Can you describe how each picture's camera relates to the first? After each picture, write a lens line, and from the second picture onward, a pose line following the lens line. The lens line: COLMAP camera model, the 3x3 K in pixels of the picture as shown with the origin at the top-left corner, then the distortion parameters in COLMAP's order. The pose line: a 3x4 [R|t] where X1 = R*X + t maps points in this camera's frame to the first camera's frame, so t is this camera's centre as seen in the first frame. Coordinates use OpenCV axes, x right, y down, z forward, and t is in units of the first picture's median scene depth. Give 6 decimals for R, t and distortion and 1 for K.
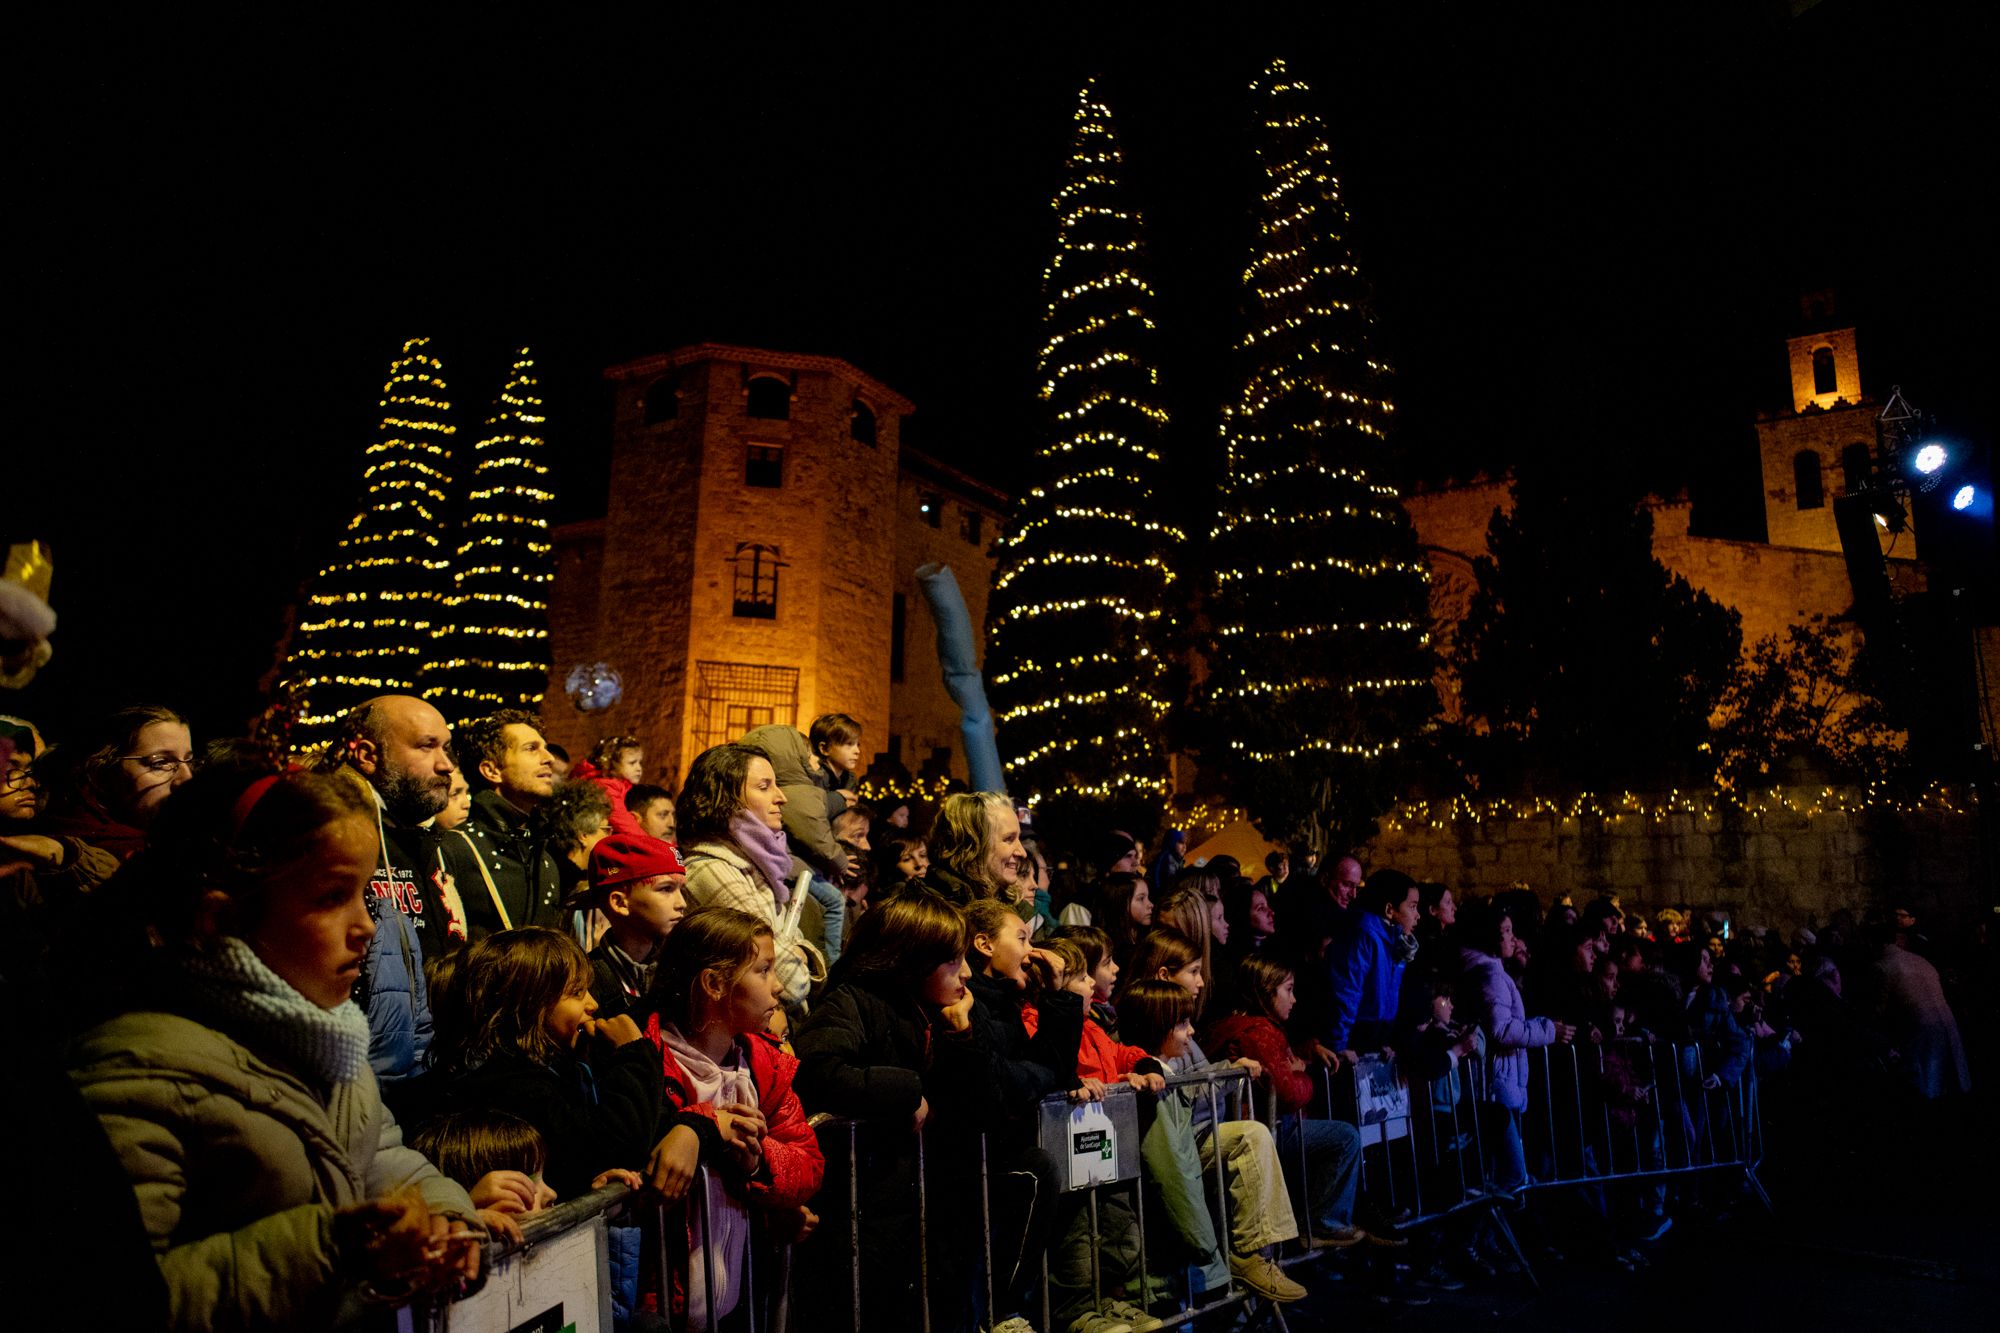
lens RADIAL K [[1347.0, 0, 1008.4], [0, 1347.0, 656.6], [0, 0, 1]] dist [-0.087882, 0.040564]
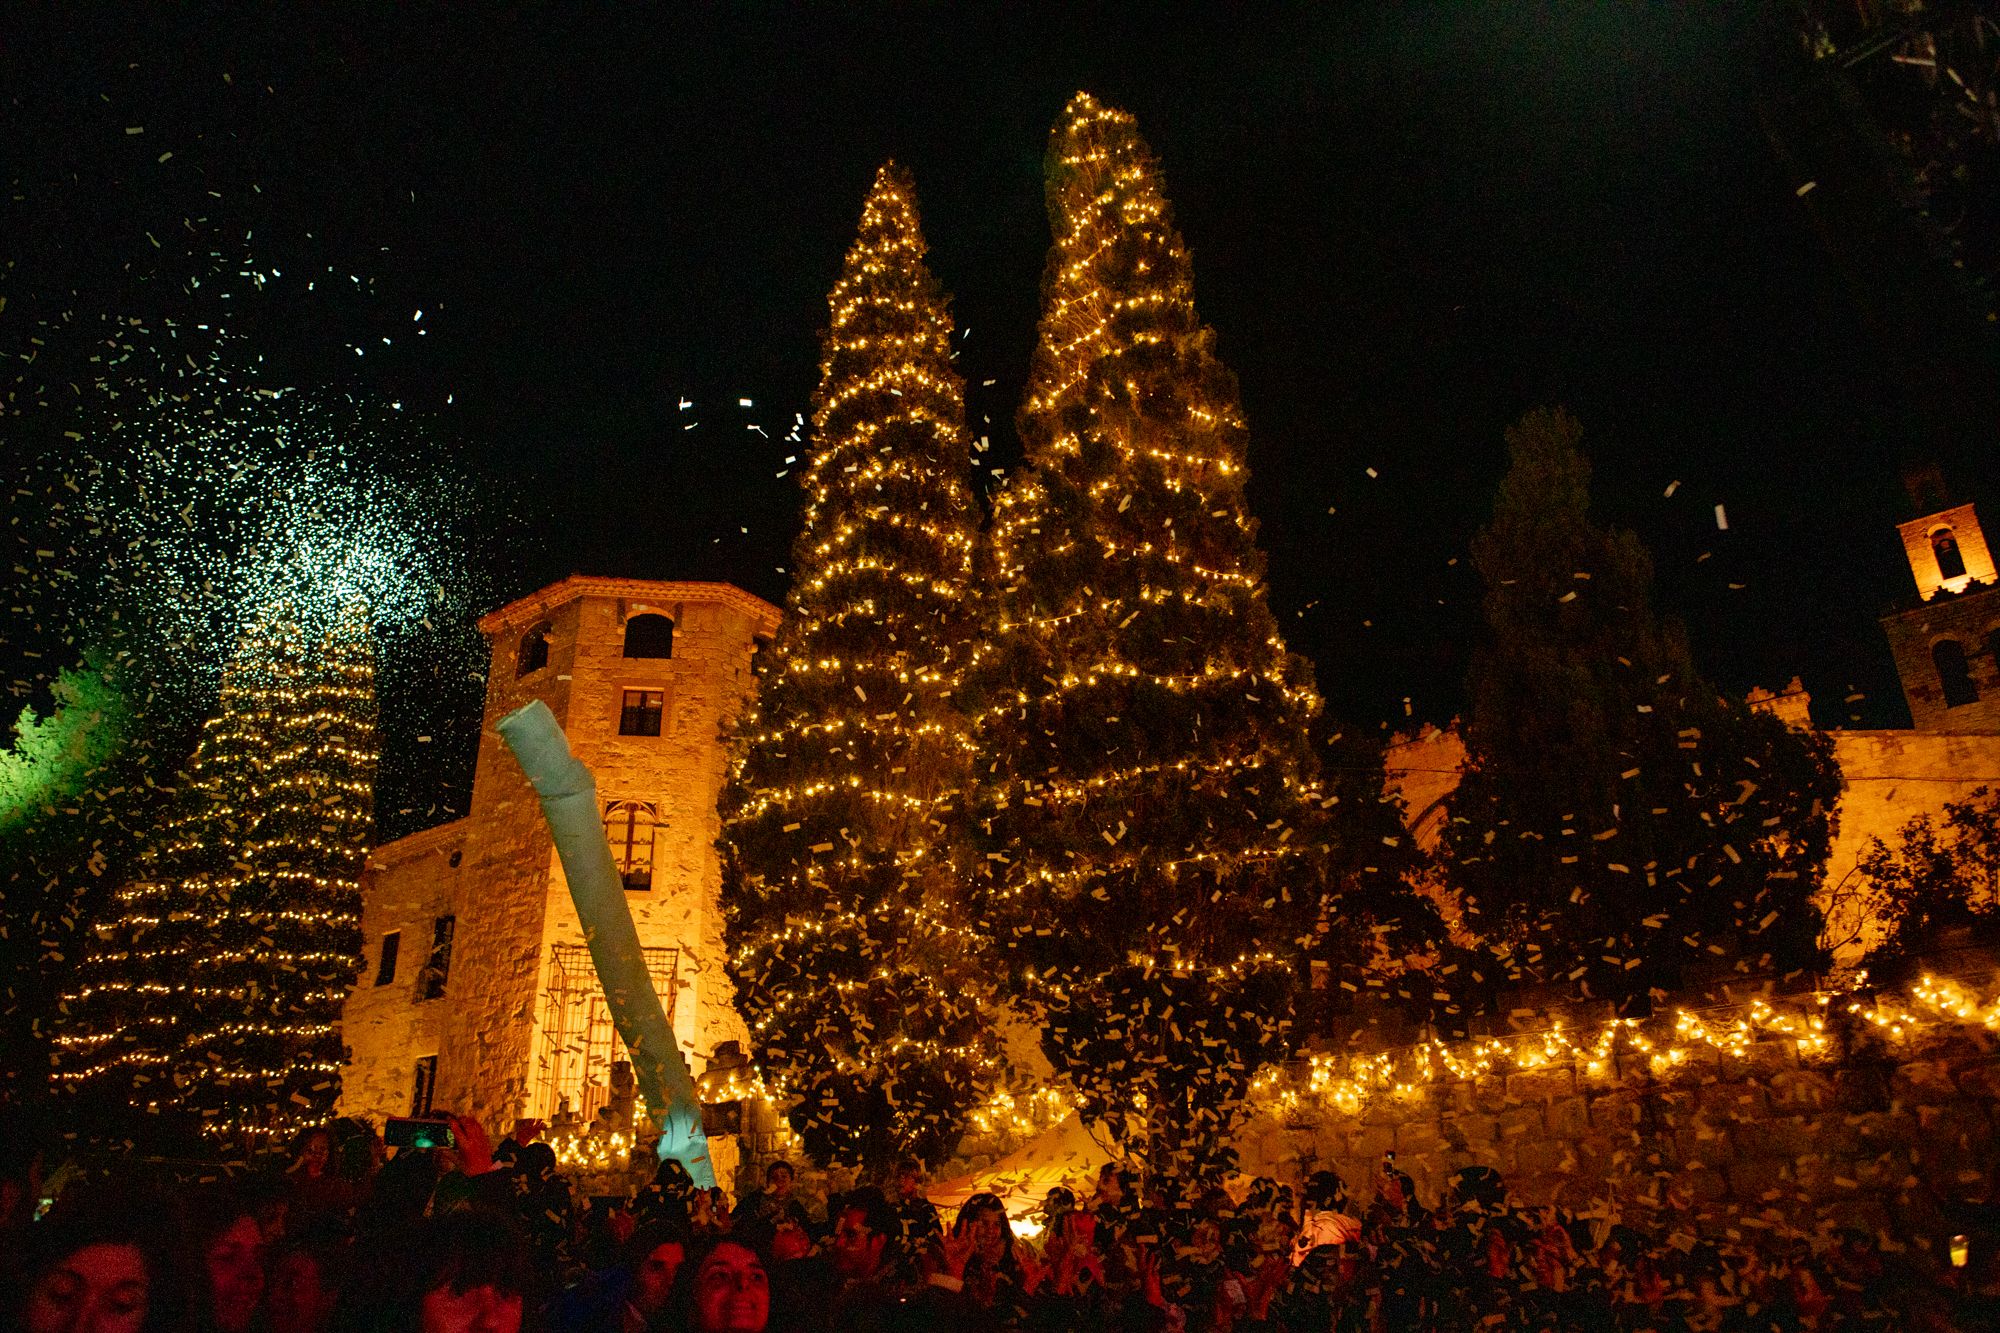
lens RADIAL K [[1347.0, 0, 1002.5], [0, 1347.0, 667.0], [0, 0, 1]] dist [-0.087882, 0.040564]
pose [[0.992262, -0.085185, -0.090331, 0.127981], [0.063016, 0.972374, -0.224763, 0.036971], [0.106982, 0.217332, 0.970217, 0.191106]]
